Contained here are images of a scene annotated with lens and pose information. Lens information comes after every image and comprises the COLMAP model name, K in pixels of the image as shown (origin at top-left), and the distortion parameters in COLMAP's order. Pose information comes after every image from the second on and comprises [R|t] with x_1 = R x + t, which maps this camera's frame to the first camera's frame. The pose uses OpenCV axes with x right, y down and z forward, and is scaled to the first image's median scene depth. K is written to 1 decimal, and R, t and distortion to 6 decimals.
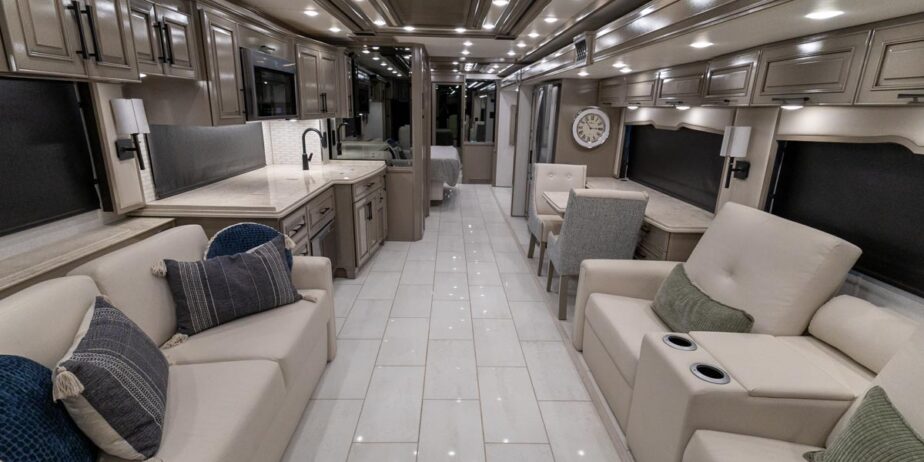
lens RADIAL K [[425.3, 0, 460.8], [0, 425.3, 229.8], [0, 0, 1]] dist [0.021908, -0.004728]
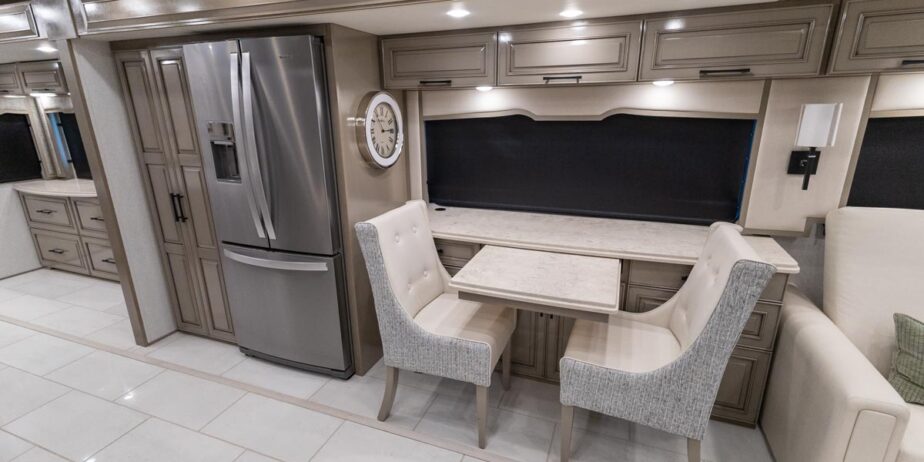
lens RADIAL K [[425.3, 0, 460.8], [0, 425.3, 229.8], [0, 0, 1]] dist [0.021908, -0.004728]
pose [[0.384010, -0.299911, 0.873264, -0.186162], [0.279569, 0.939149, 0.199601, -0.242529], [-0.879987, 0.167489, 0.444488, 0.845974]]
